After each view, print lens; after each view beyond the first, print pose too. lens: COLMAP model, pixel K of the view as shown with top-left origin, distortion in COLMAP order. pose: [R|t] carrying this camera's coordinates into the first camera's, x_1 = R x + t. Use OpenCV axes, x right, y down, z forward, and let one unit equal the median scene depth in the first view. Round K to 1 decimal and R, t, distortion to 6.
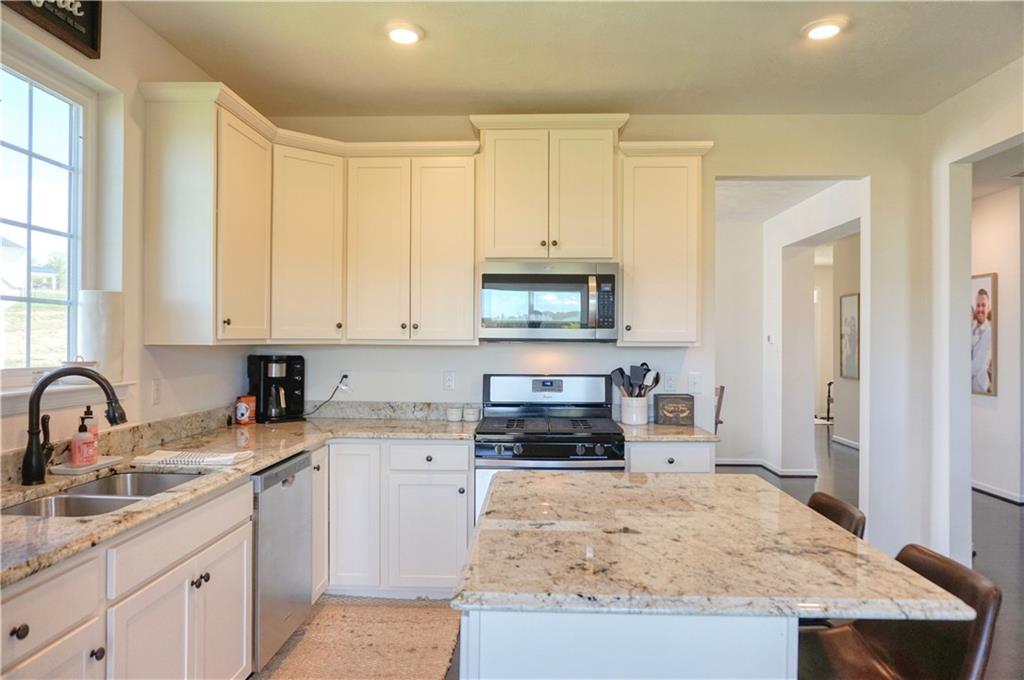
lens RADIAL K [[688.8, 0, 512.0], [0, 688.8, 340.0], [0, 0, 1]] dist [-0.004527, 0.003413]
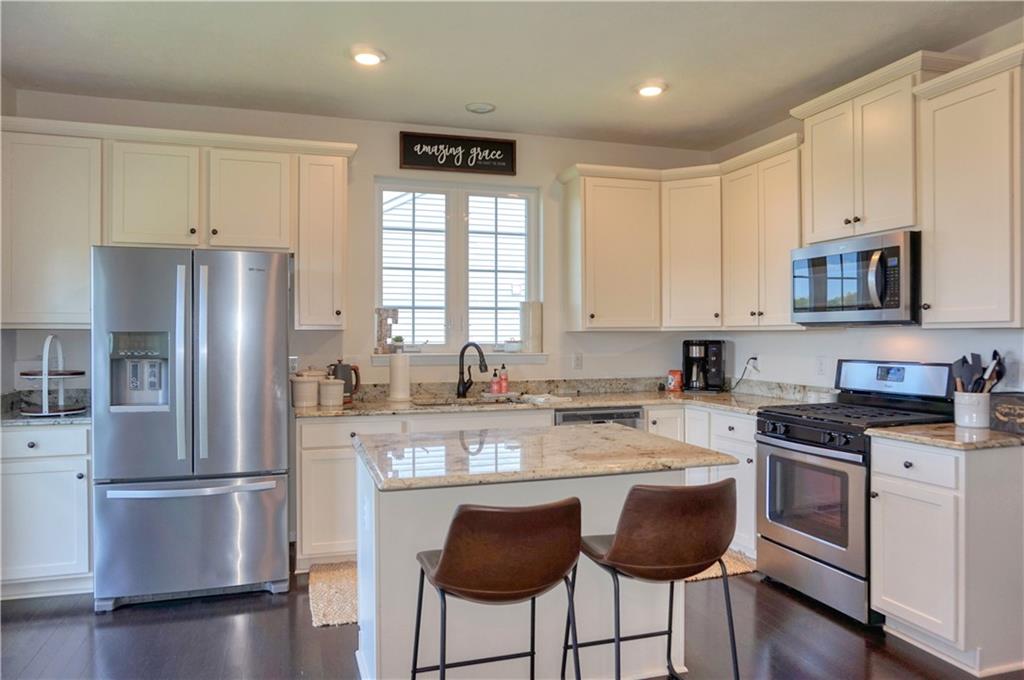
lens RADIAL K [[688.8, 0, 512.0], [0, 688.8, 340.0], [0, 0, 1]] dist [-0.004527, 0.003413]
pose [[0.356709, 0.000306, -0.934216, 0.743904], [0.008608, 0.999956, 0.003614, 0.015049], [0.934176, -0.009331, 0.356690, 0.224646]]
